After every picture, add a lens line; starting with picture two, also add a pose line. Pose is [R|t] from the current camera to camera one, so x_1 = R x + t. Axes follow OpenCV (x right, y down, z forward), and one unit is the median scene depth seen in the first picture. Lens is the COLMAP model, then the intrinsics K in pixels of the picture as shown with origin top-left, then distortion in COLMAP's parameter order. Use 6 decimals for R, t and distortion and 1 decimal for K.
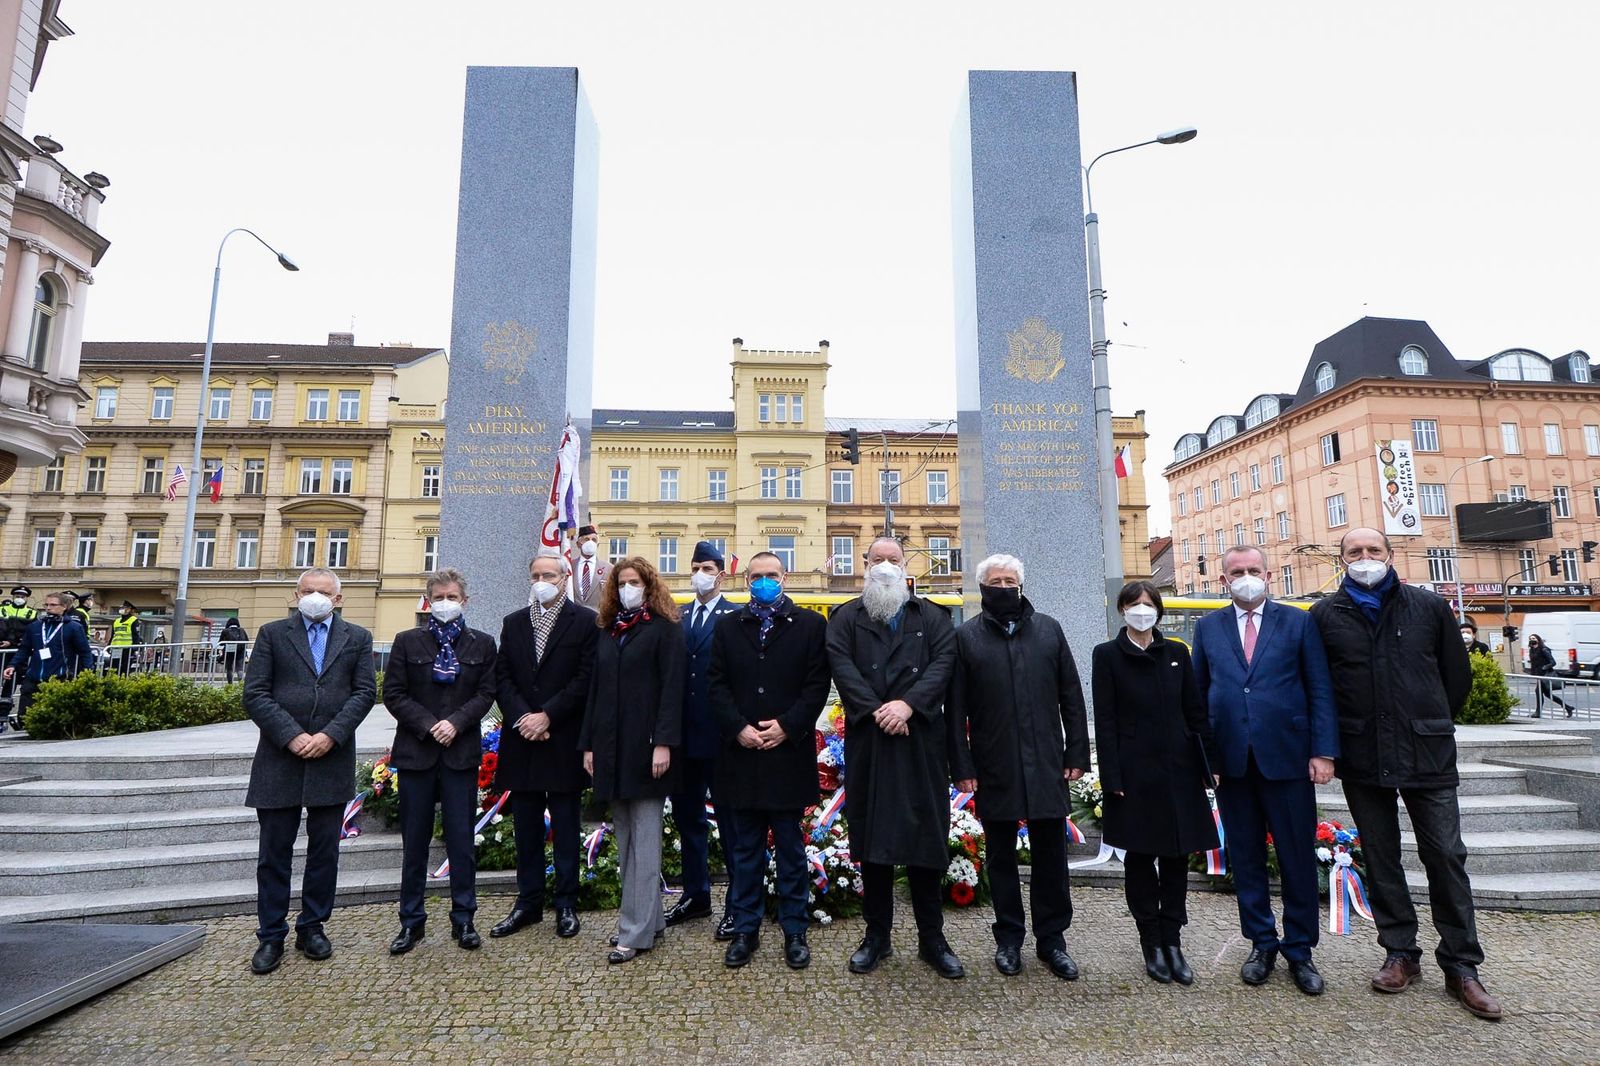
lens RADIAL K [[851.2, 0, 800.0], [0, 851.2, 533.0], [0, 0, 1]] dist [0.024309, -0.034334]
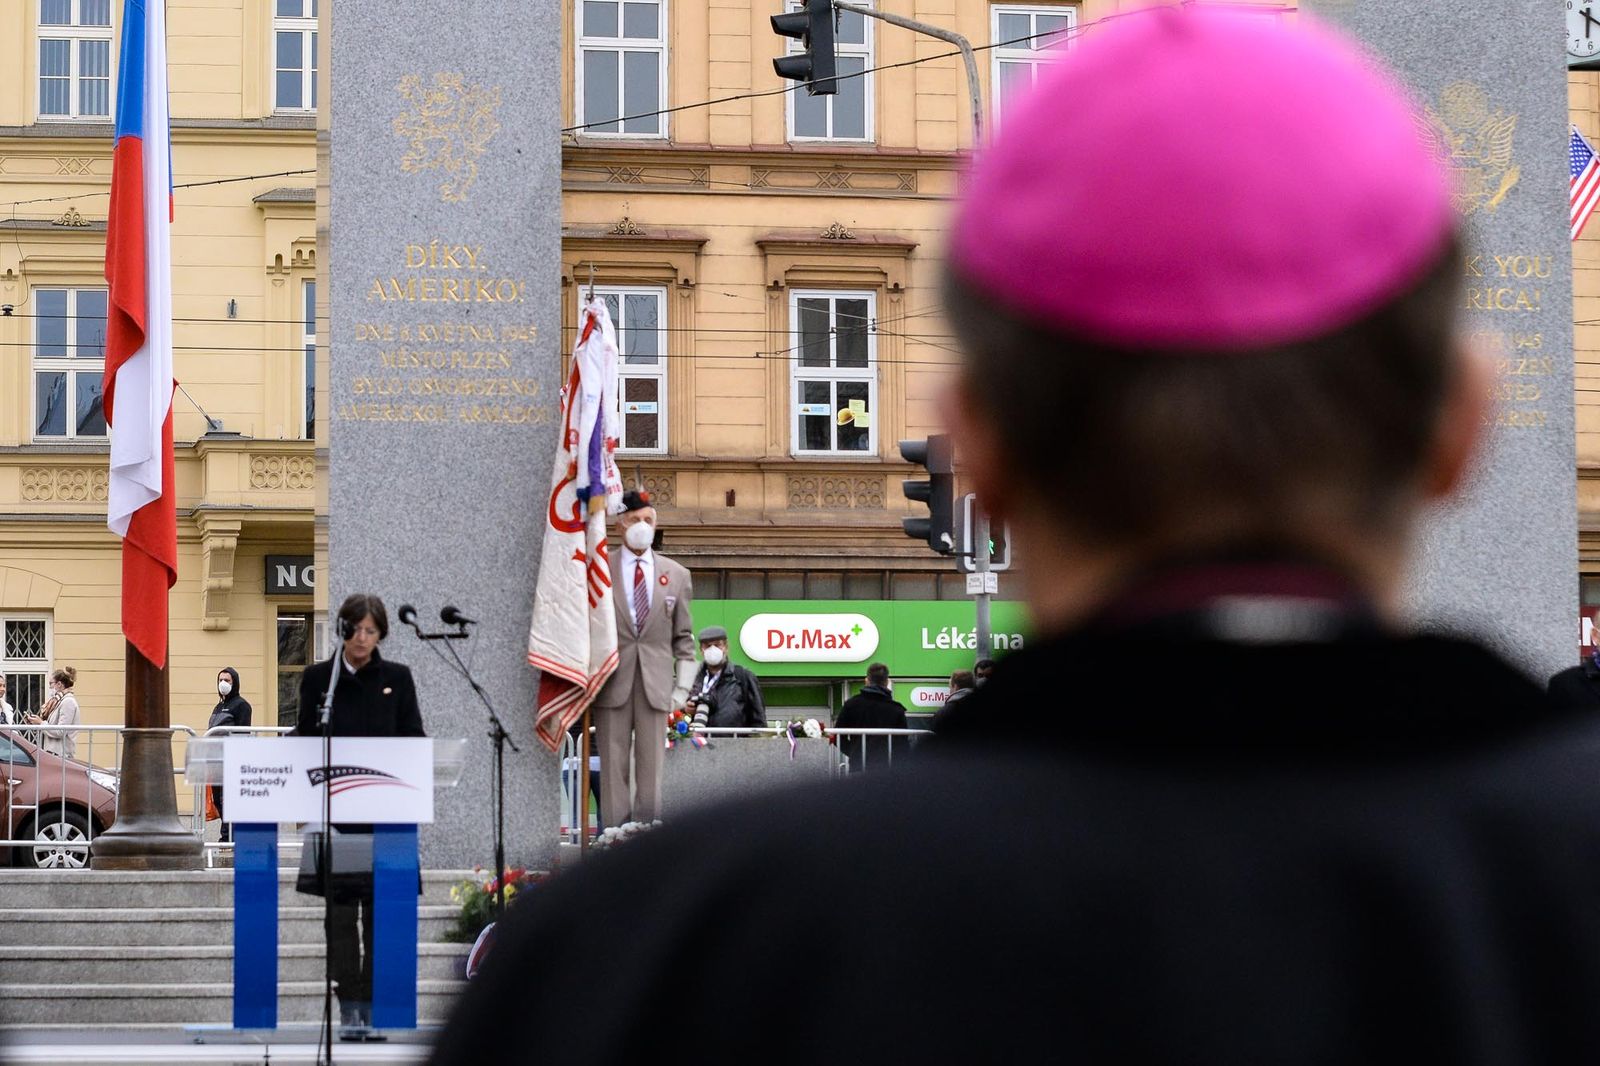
lens RADIAL K [[4766.1, 0, 800.0], [0, 4766.1, 533.0], [0, 0, 1]] dist [-0.240493, 0.458504]
pose [[0.990677, 0.009507, 0.135902, -0.073966], [-0.020204, 0.996784, 0.077551, -0.028869], [-0.134727, -0.079573, 0.987682, -0.260221]]
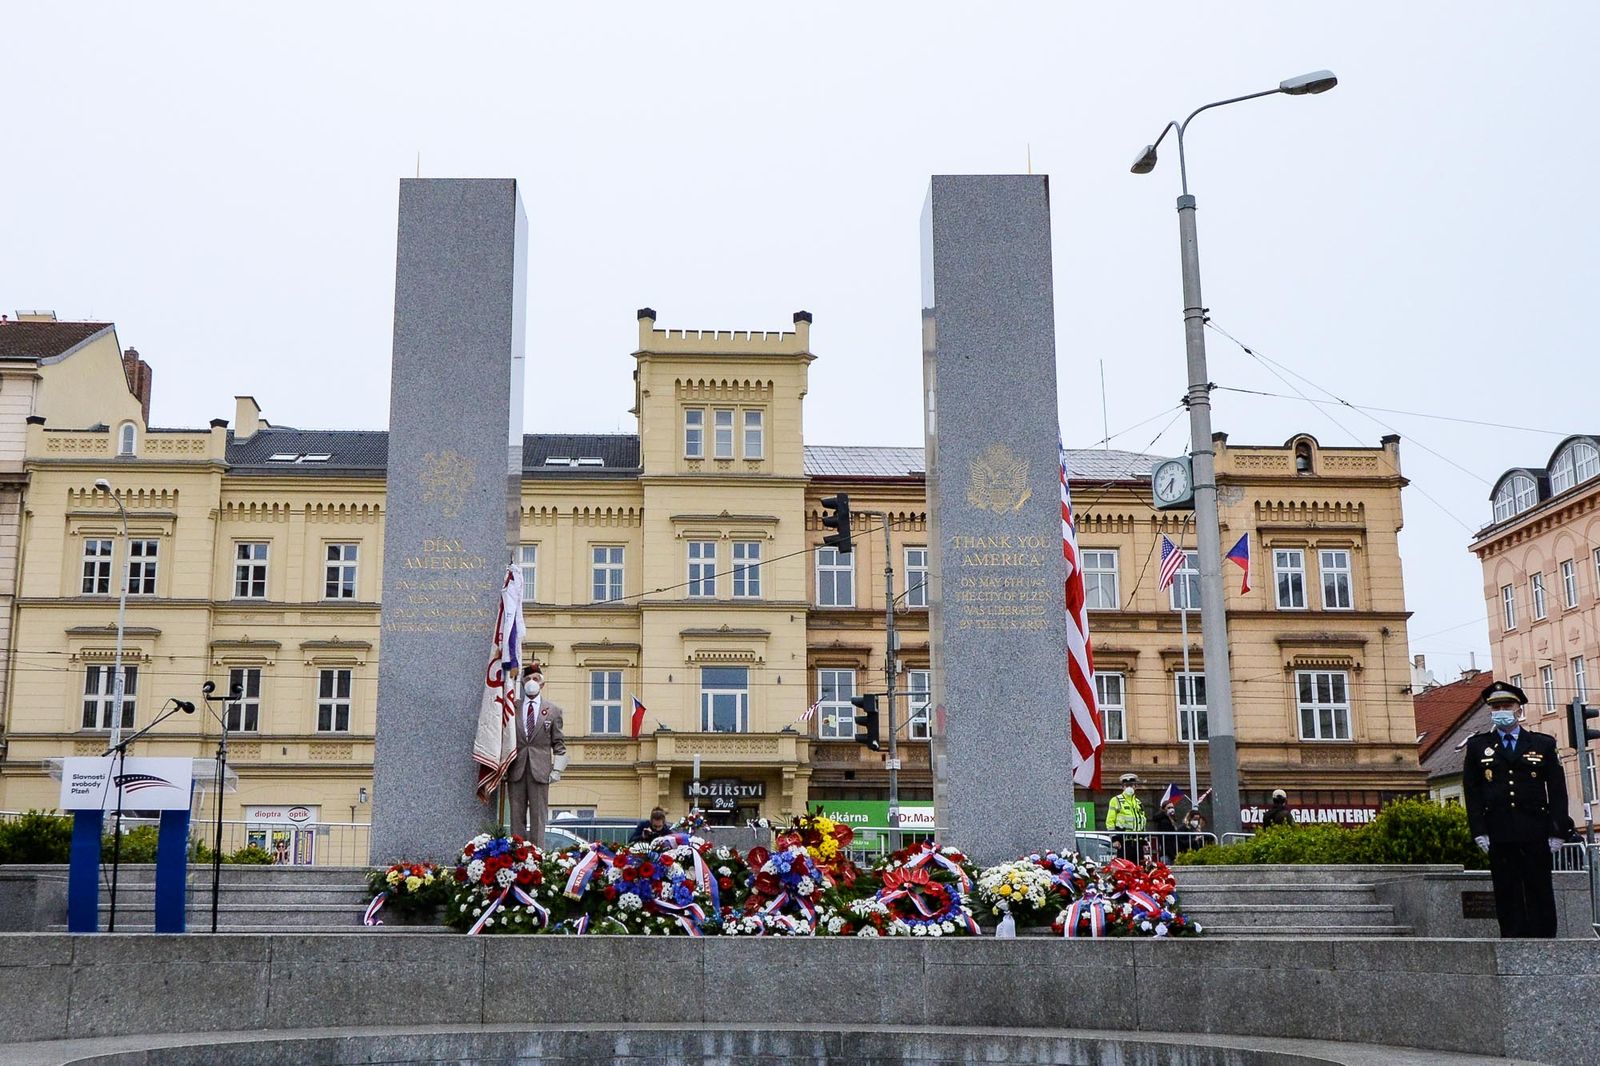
lens RADIAL K [[1783.7, 0, 688.2], [0, 1783.7, 516.7], [0, 0, 1]] dist [0.023187, -0.031122]
pose [[0.999155, 0.000277, -0.041098, 0.001911], [-0.003497, 0.996923, -0.078312, -0.002556], [0.040950, 0.078390, 0.996081, -0.142805]]
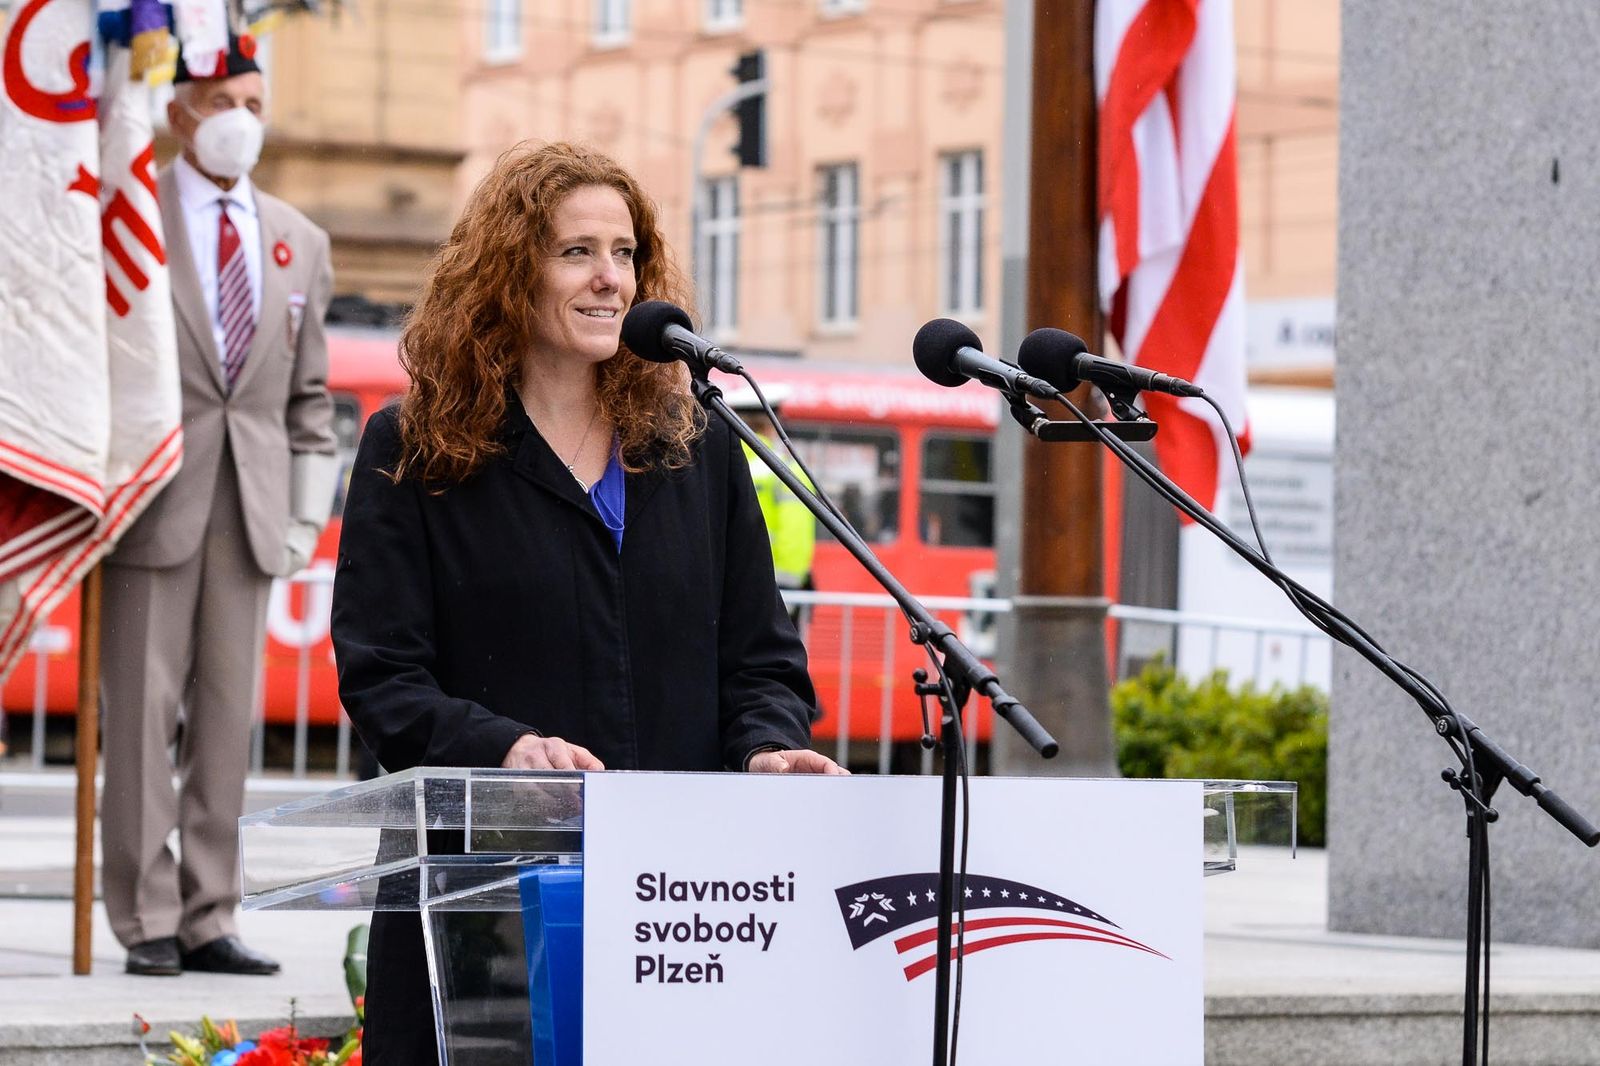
lens RADIAL K [[6353.6, 0, 800.0], [0, 6353.6, 533.0], [0, 0, 1]] dist [-0.001789, 0.465073]
pose [[0.865696, 0.034119, 0.499405, -0.122012], [-0.098534, 0.989770, 0.103184, -0.008320], [-0.490776, -0.138534, 0.860202, -0.059376]]
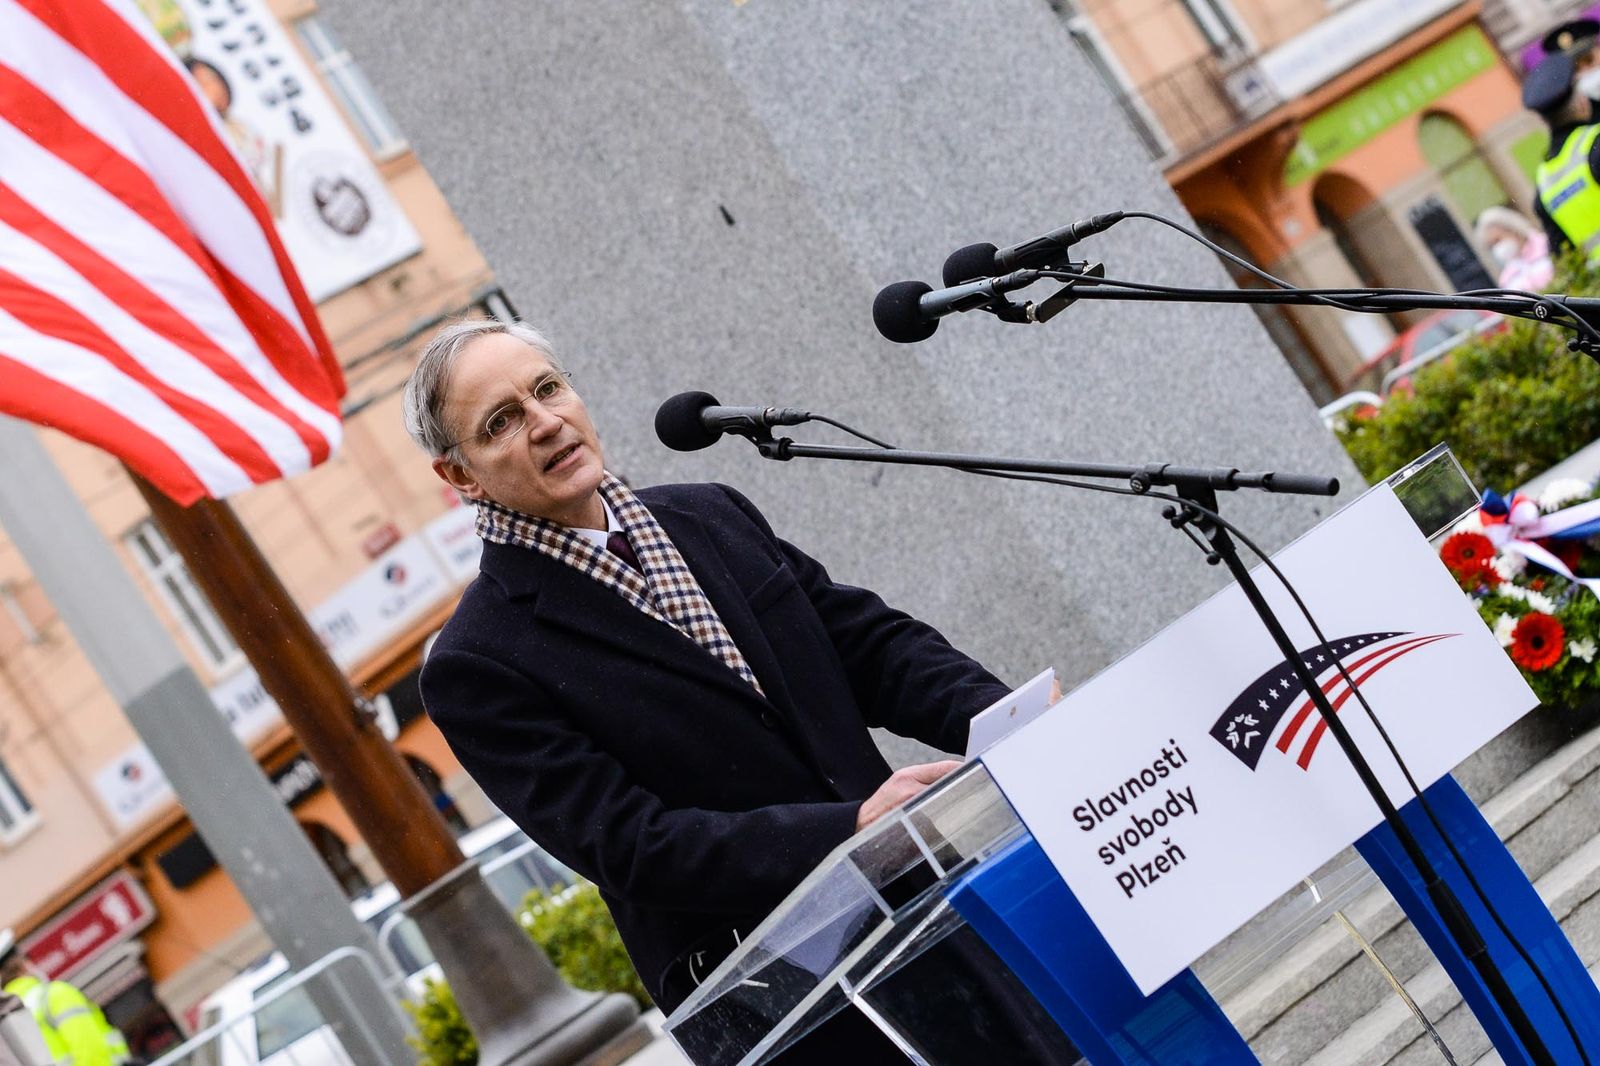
lens RADIAL K [[5805.2, 0, 800.0], [0, 5805.2, 533.0], [0, 0, 1]] dist [-0.066505, -0.704193]
pose [[0.638573, -0.389255, 0.663857, -0.139978], [0.457524, 0.885662, 0.079212, -0.005694], [-0.618786, 0.253148, 0.743653, -0.039416]]
